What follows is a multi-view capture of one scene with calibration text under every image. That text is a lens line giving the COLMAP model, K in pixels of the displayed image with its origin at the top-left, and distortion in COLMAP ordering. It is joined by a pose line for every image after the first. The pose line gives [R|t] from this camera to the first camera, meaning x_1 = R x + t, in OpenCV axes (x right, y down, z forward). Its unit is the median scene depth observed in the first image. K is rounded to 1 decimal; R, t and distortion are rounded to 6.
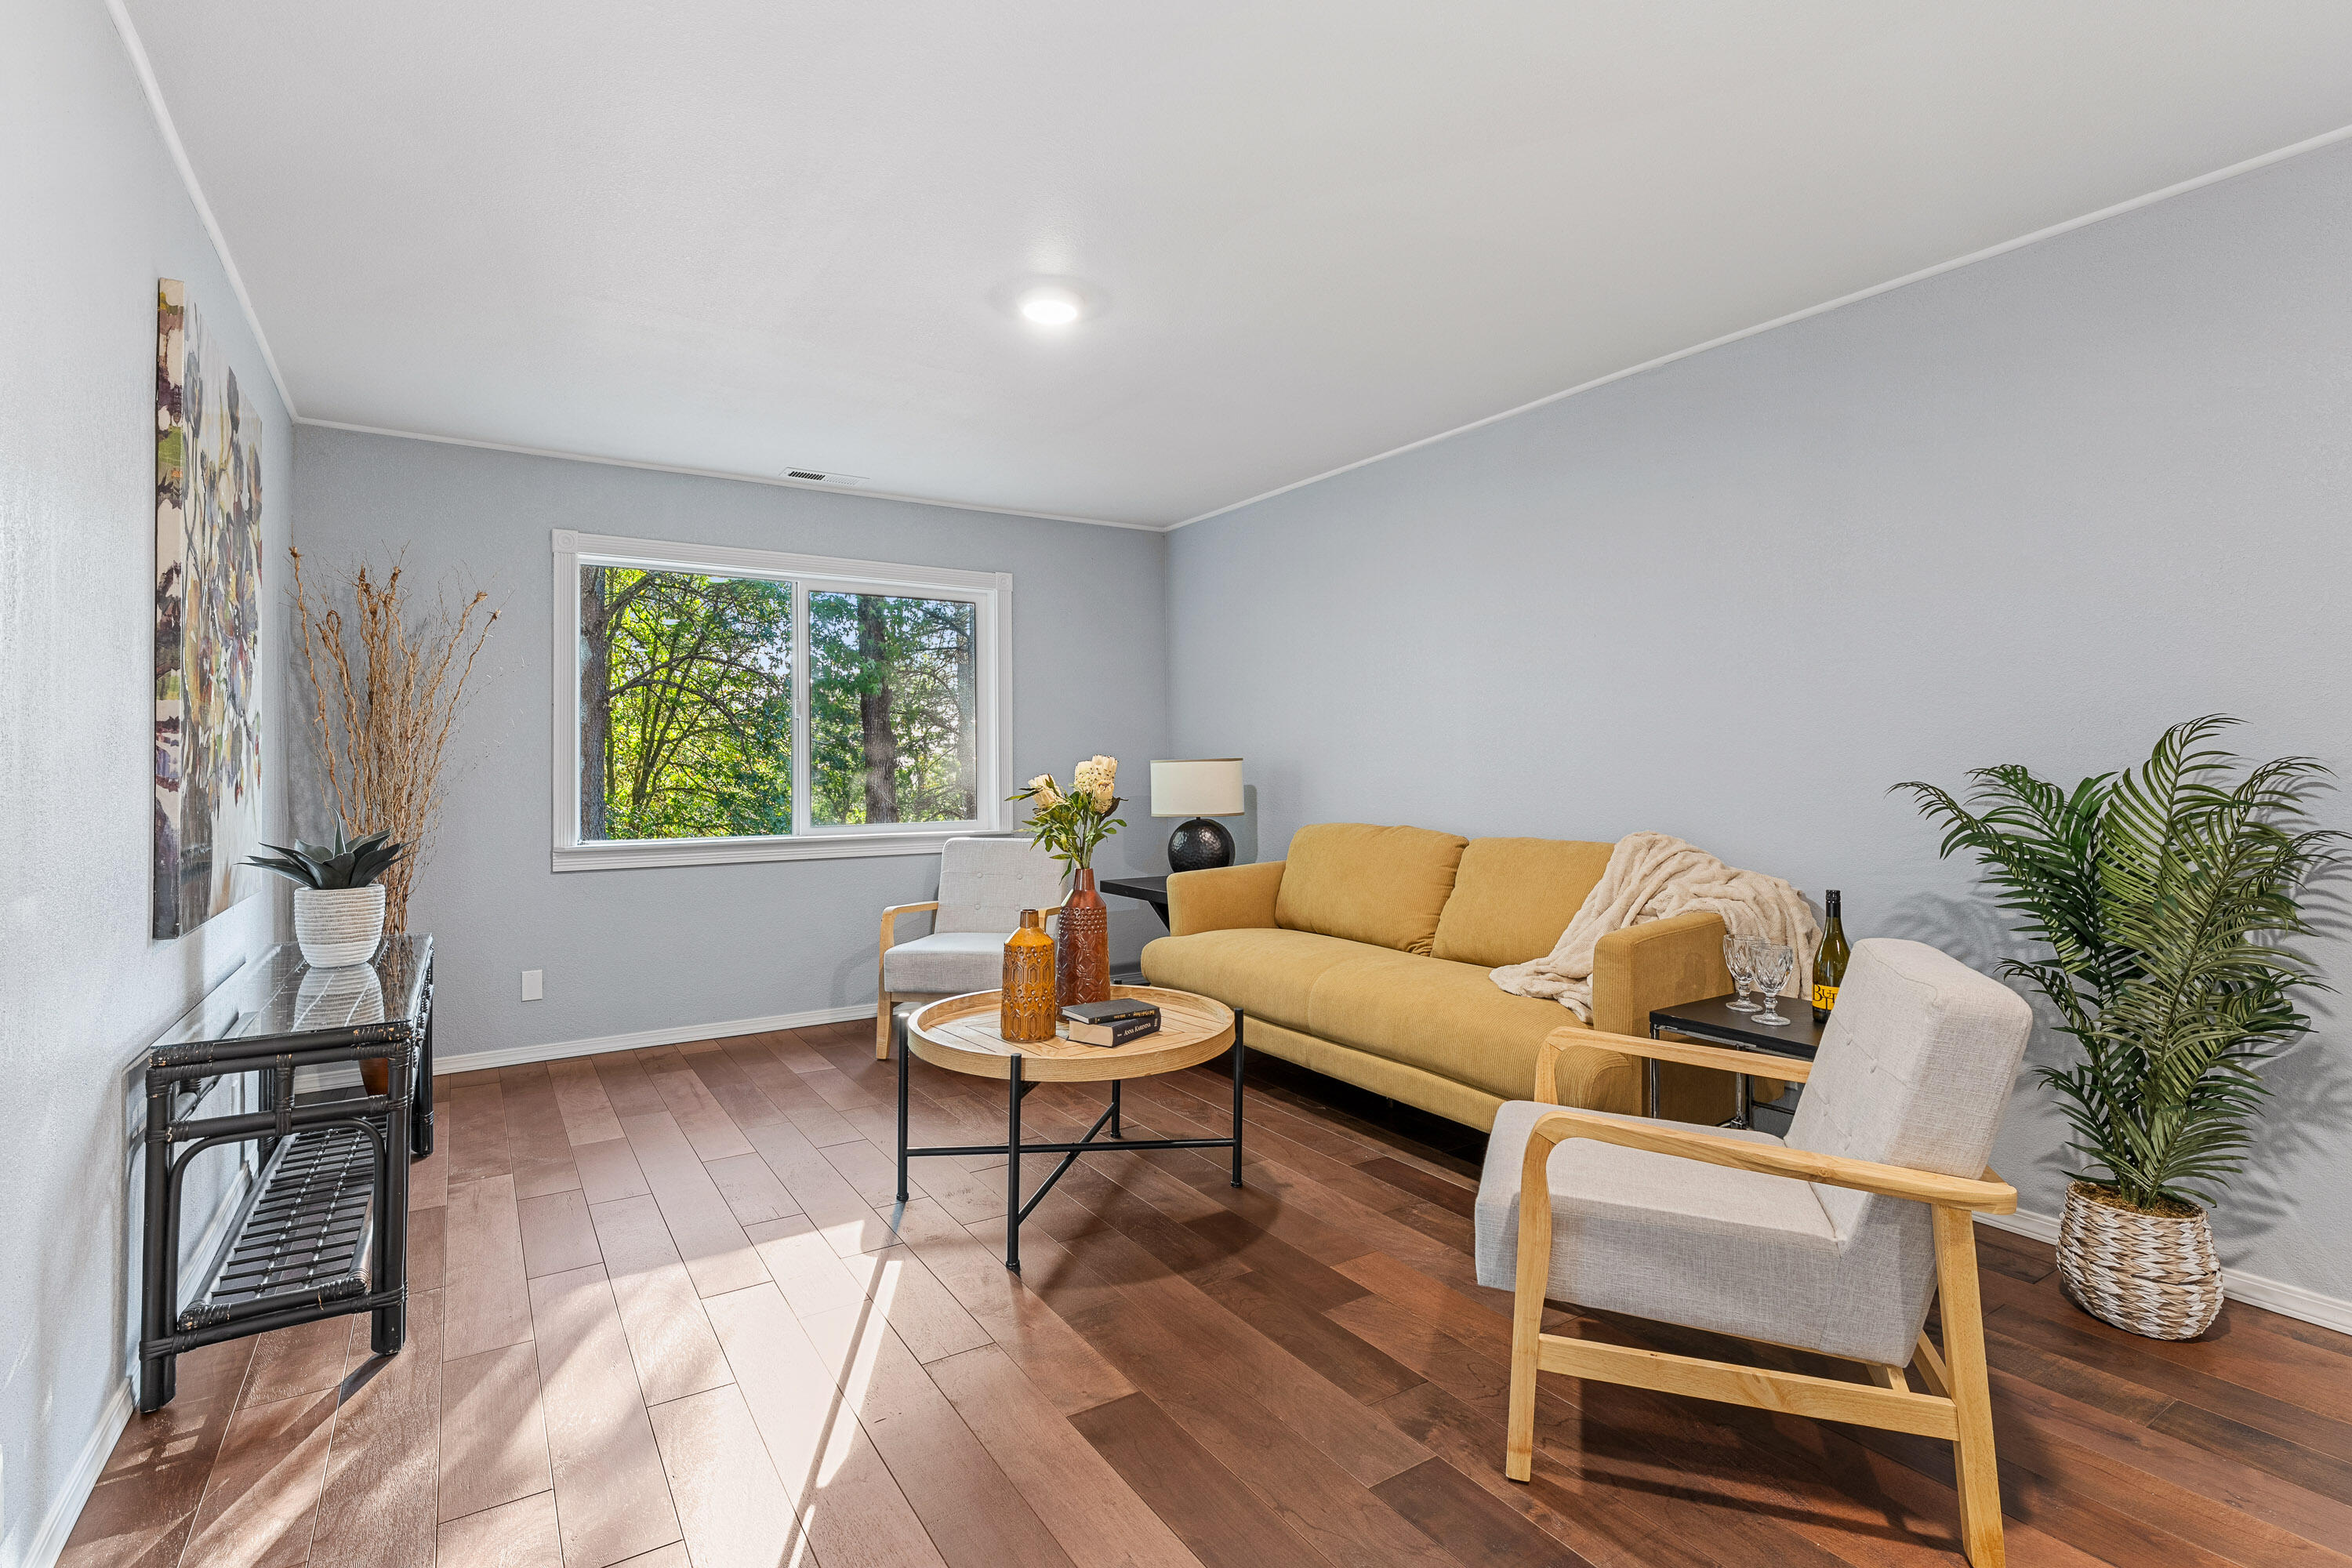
lens RADIAL K [[1095.4, 0, 1171.5], [0, 1095.4, 772.1], [0, 0, 1]] dist [-0.004285, 0.000199]
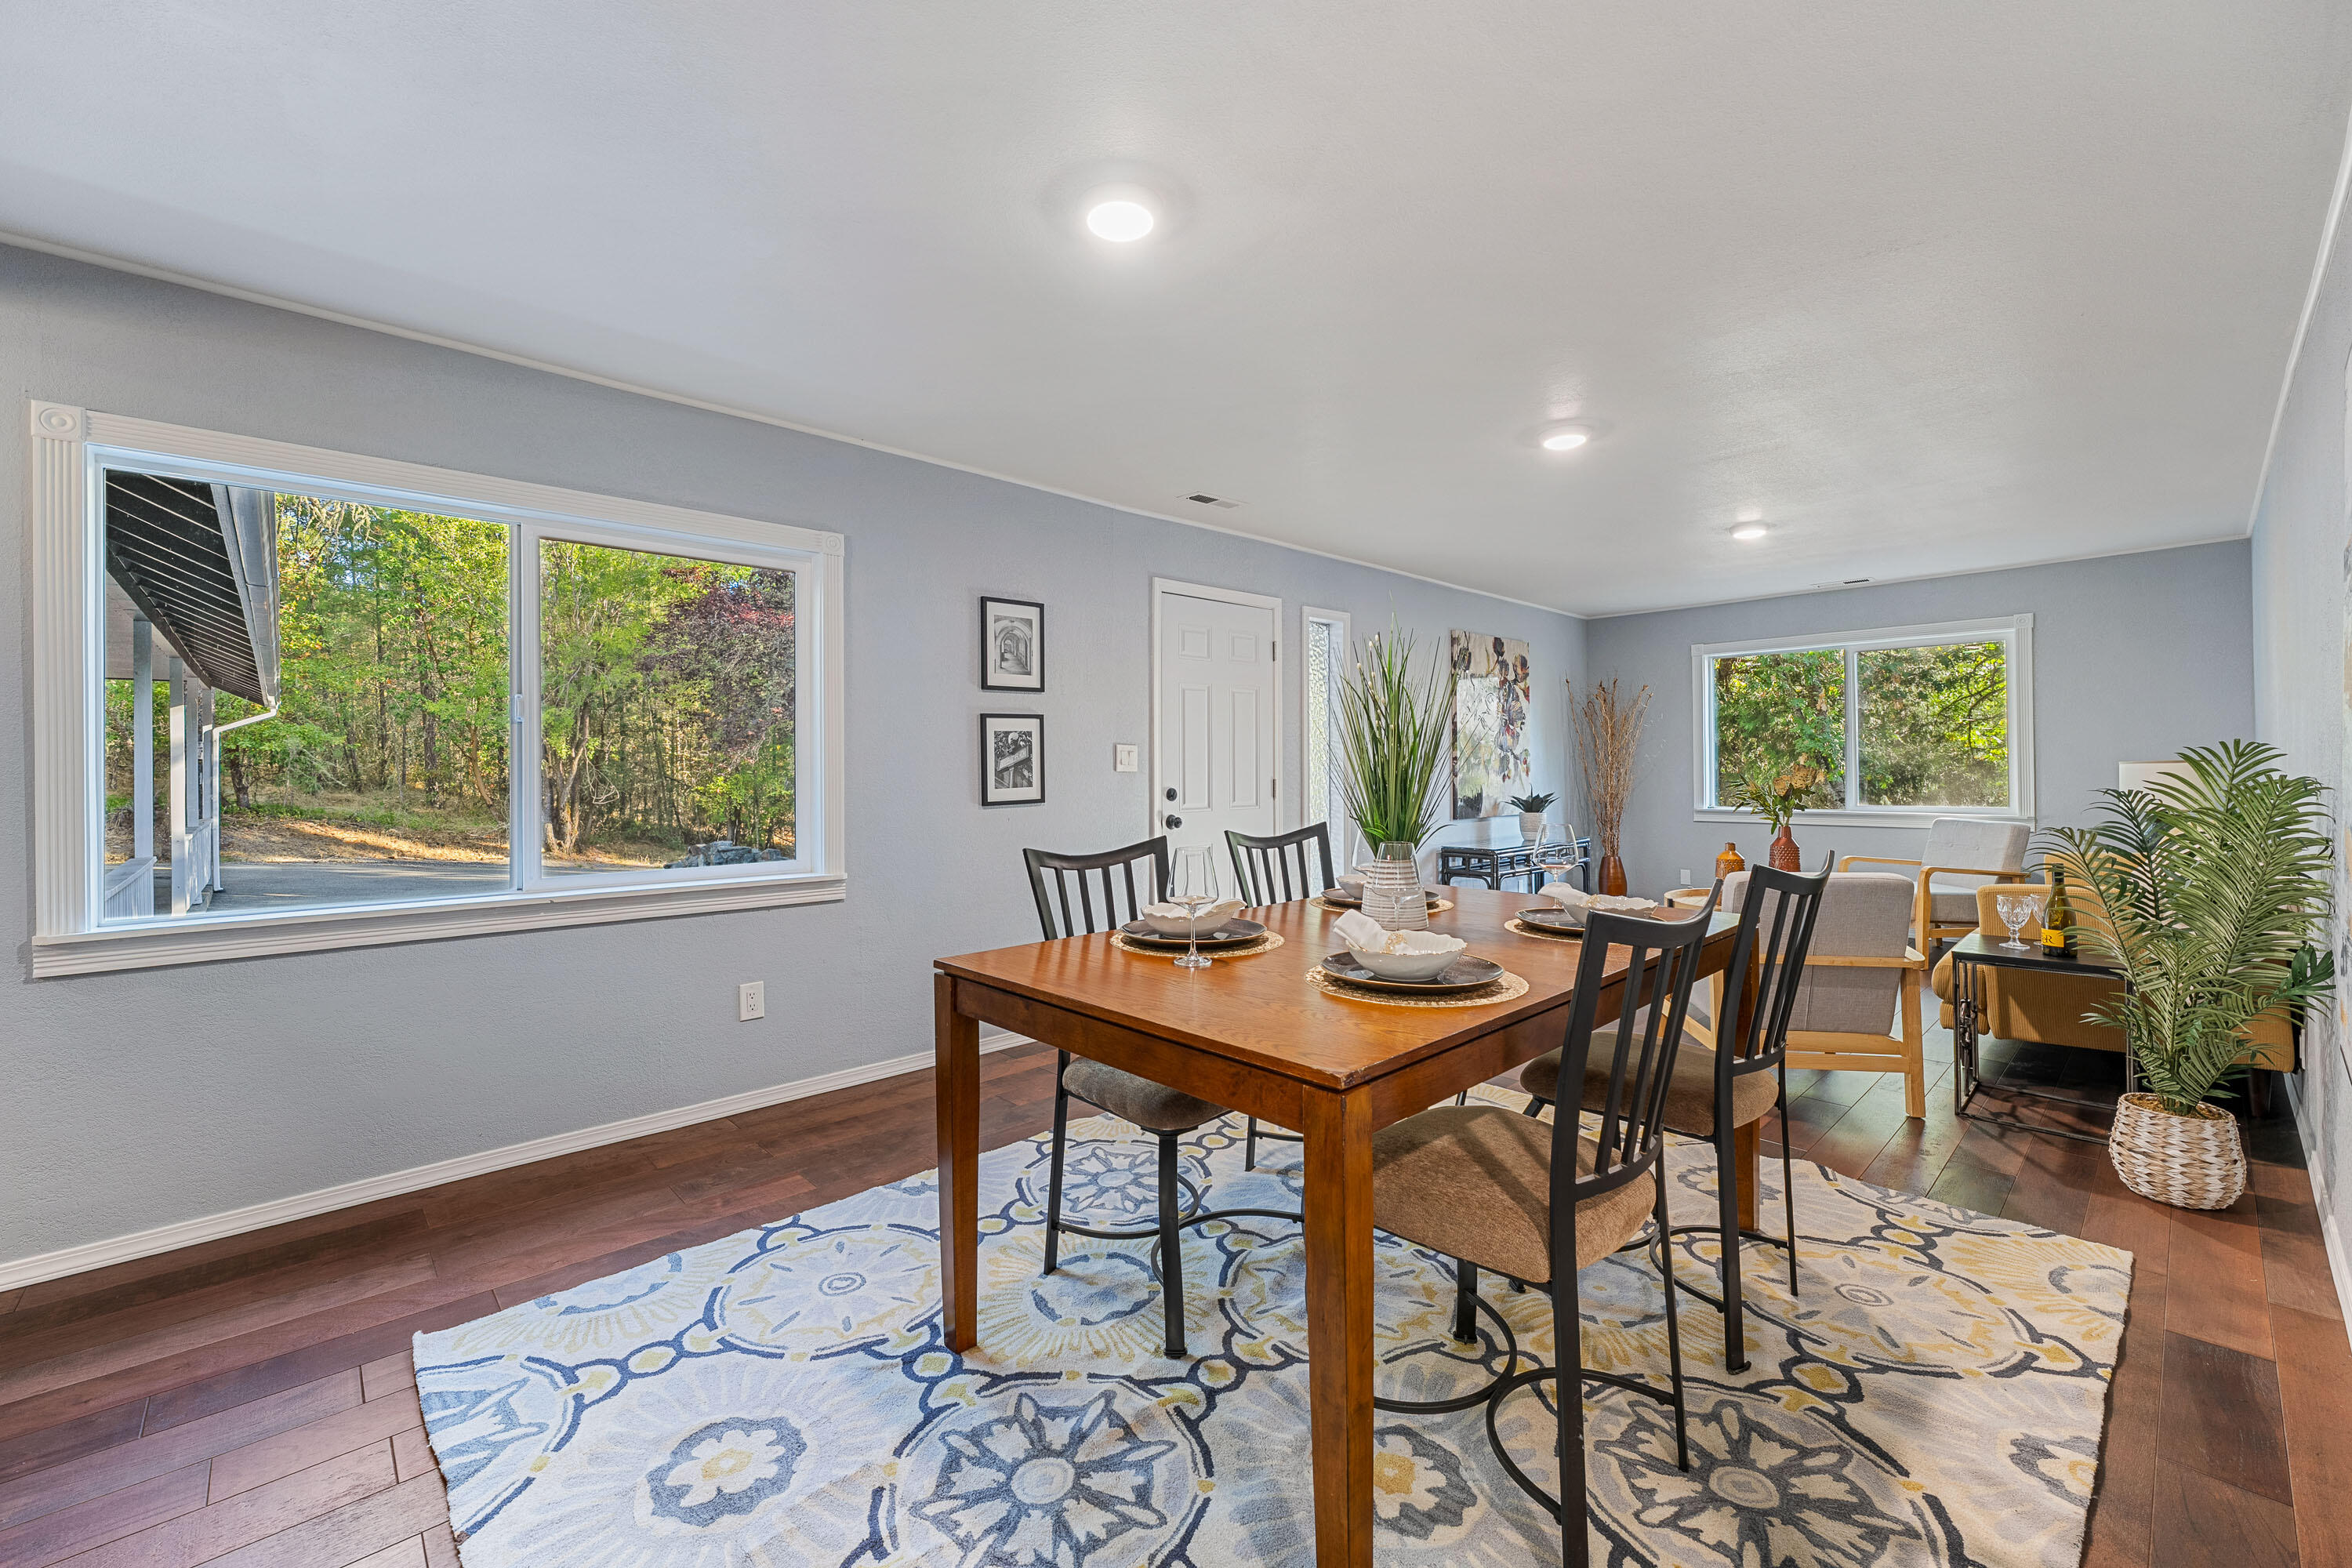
lens RADIAL K [[952.4, 0, 1177.6], [0, 952.4, 759.5], [0, 0, 1]] dist [0.003466, 0.001050]
pose [[0.179262, -0.004141, -0.983793, 0.824561], [0.003145, 0.999988, -0.003637, -0.012712], [0.983796, -0.002442, 0.179273, -0.186753]]
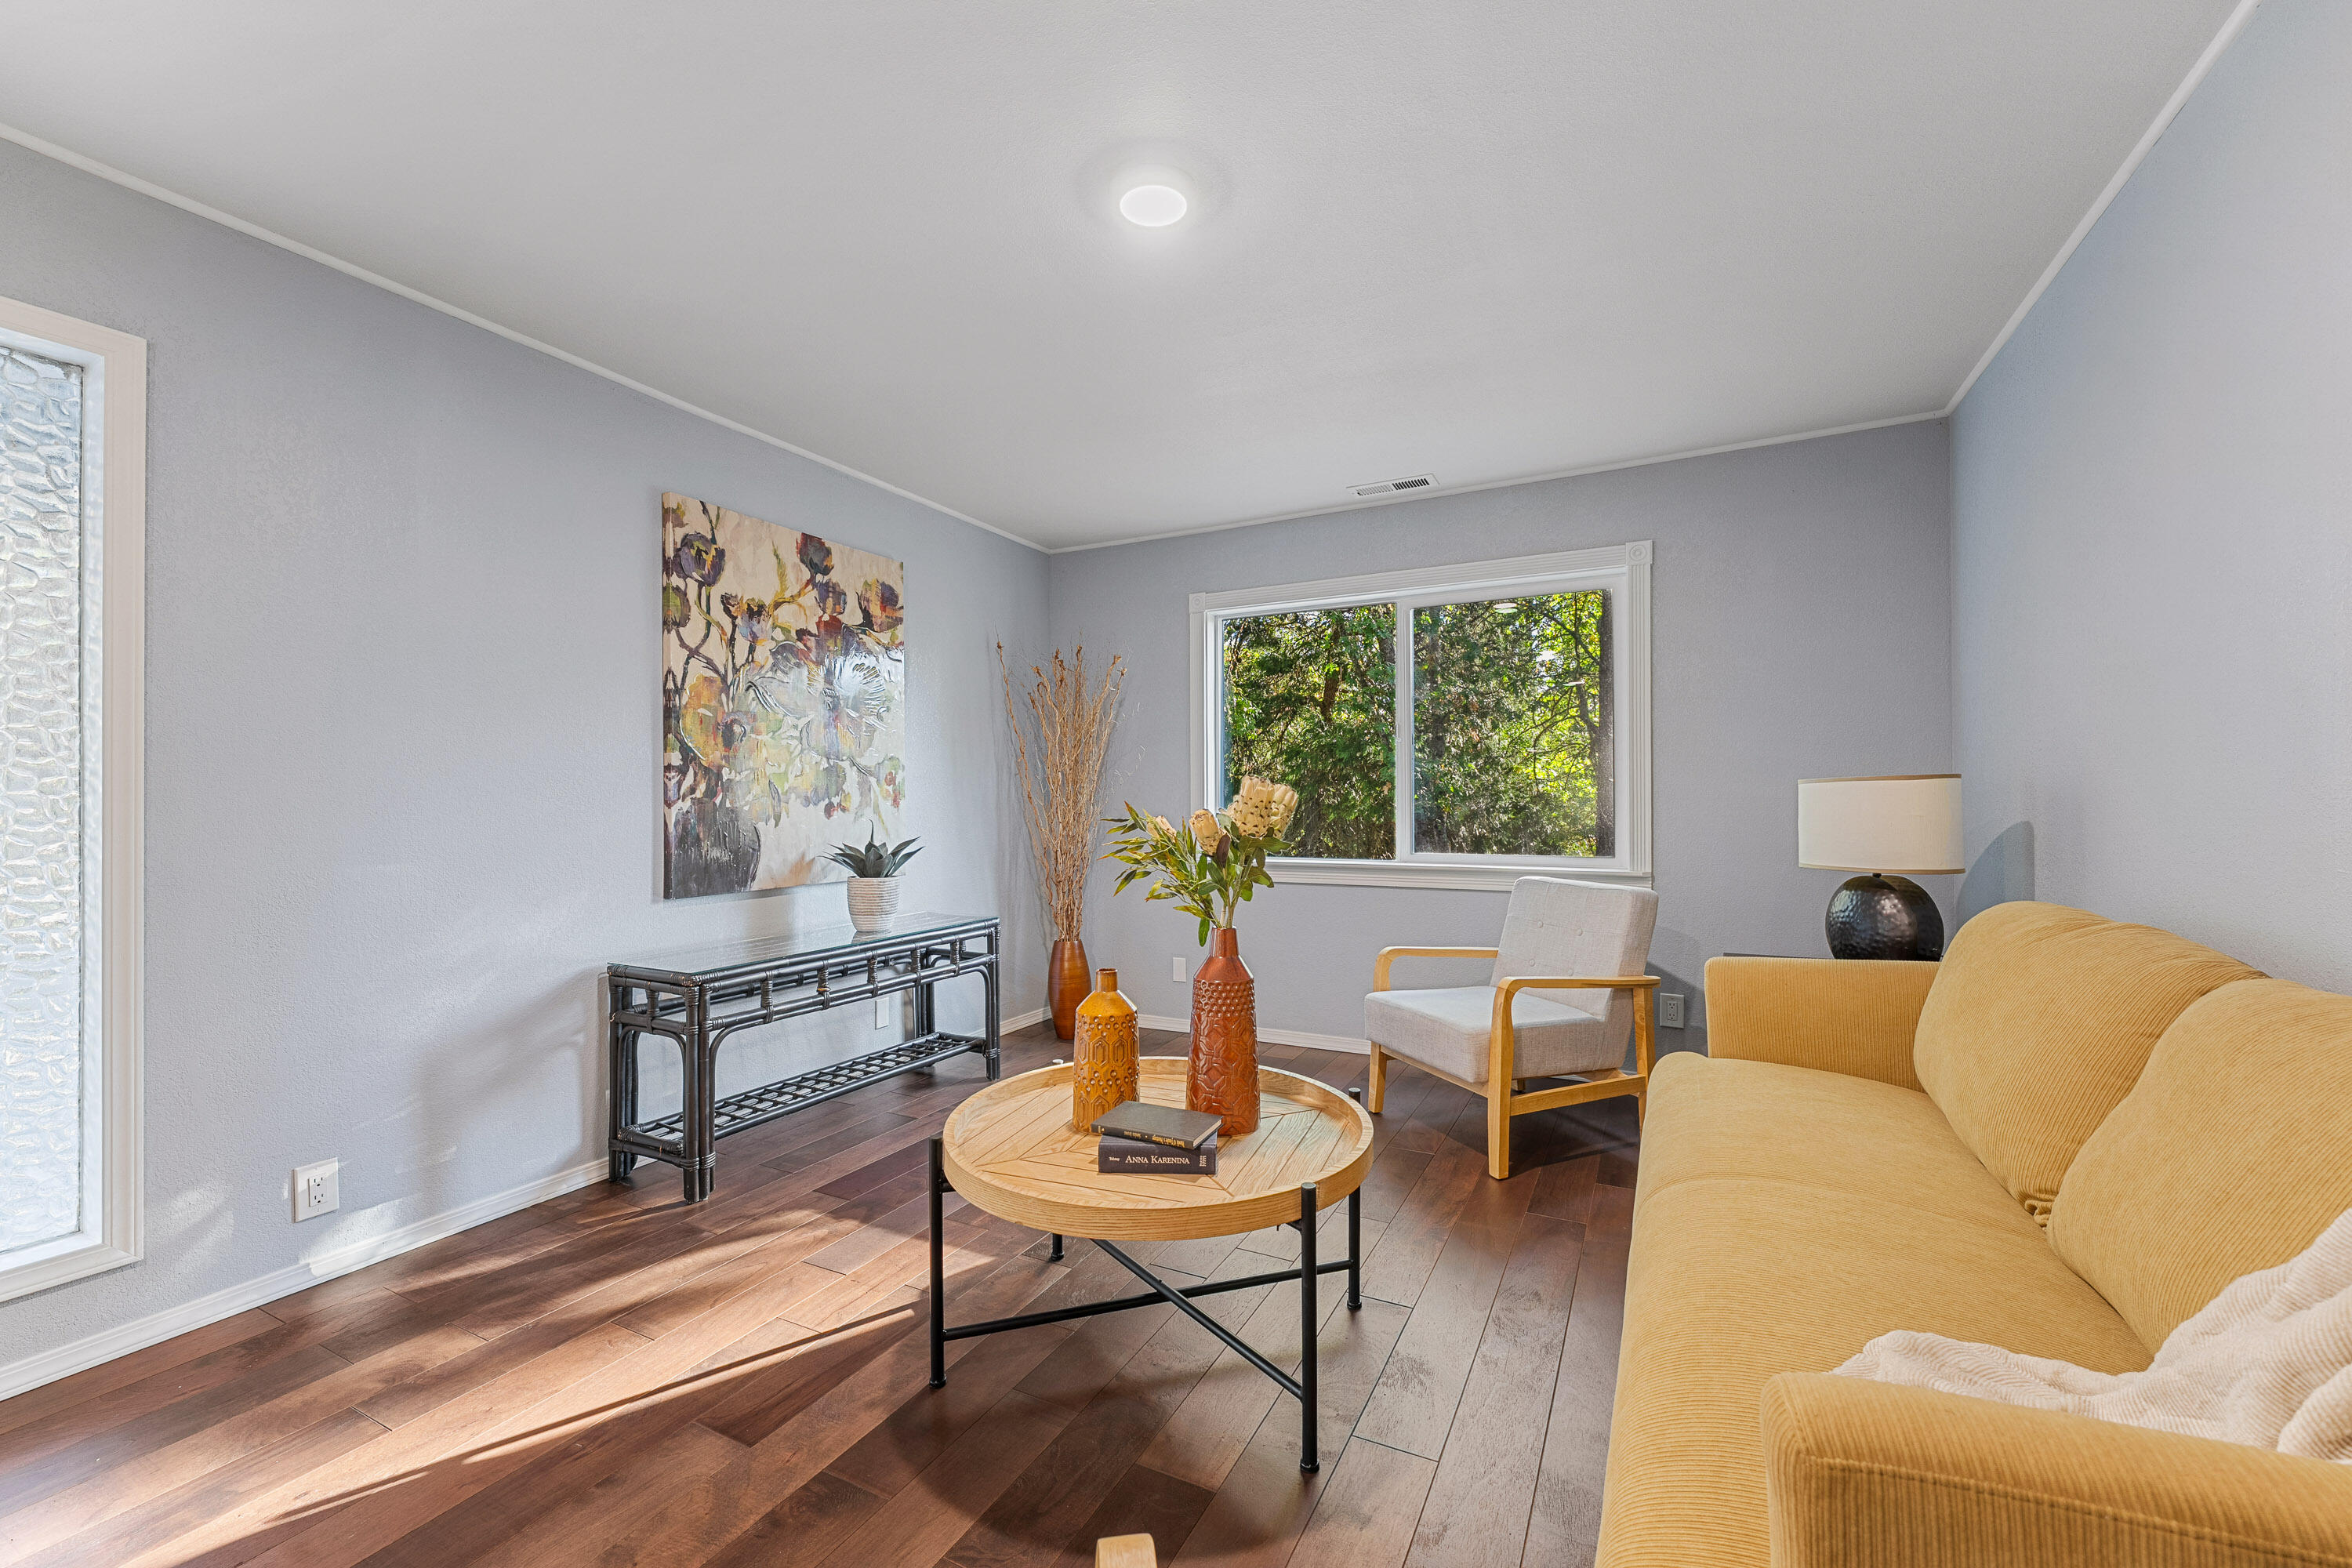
lens RADIAL K [[952.4, 0, 1170.5], [0, 952.4, 797.7], [0, 0, 1]] dist [0.003466, 0.001050]
pose [[0.493395, 0.003392, -0.869799, 0.292117], [-0.000911, 0.999994, 0.003383, -0.001449], [0.869805, -0.000877, 0.493395, 0.402691]]
